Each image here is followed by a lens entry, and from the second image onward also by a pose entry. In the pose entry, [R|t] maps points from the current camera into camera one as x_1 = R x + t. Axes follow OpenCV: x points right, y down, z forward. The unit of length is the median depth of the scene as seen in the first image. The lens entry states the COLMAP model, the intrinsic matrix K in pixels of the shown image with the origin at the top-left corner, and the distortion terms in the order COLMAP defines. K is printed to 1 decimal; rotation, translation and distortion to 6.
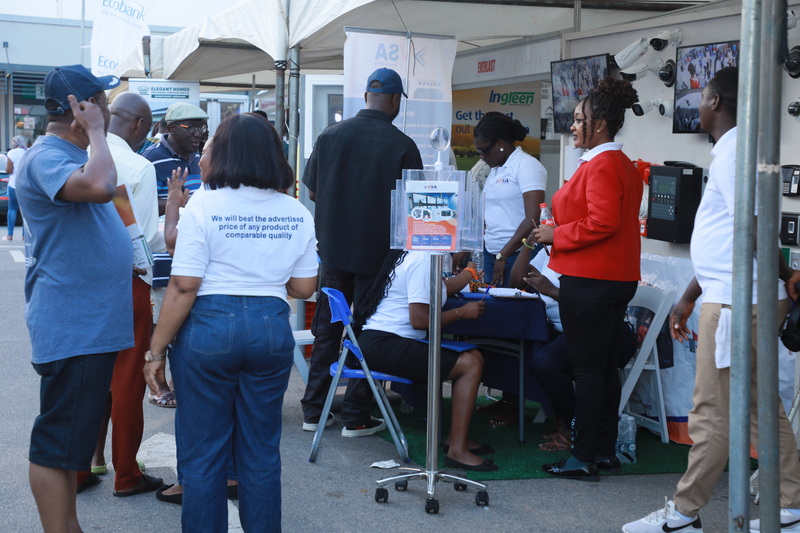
lens RADIAL K [[1623.5, 0, 400.2], [0, 1623.5, 267.3], [0, 0, 1]] dist [0.428777, 0.000000]
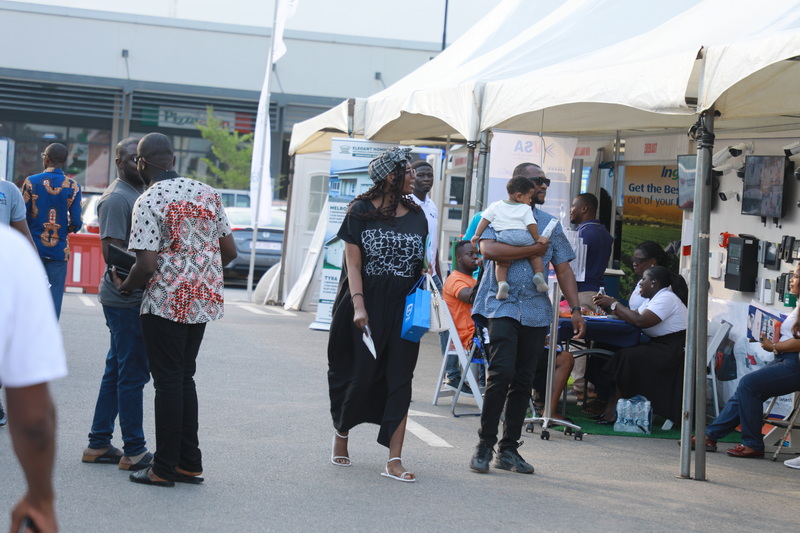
lens RADIAL K [[2457.6, 0, 400.0], [0, 2457.6, 267.5], [0, 0, 1]] dist [0.711008, 0.000000]
pose [[0.993252, 0.050753, -0.104279, 0.064321], [-0.055710, 0.997424, -0.045182, 0.051092], [0.101717, 0.050687, 0.993521, -0.763794]]
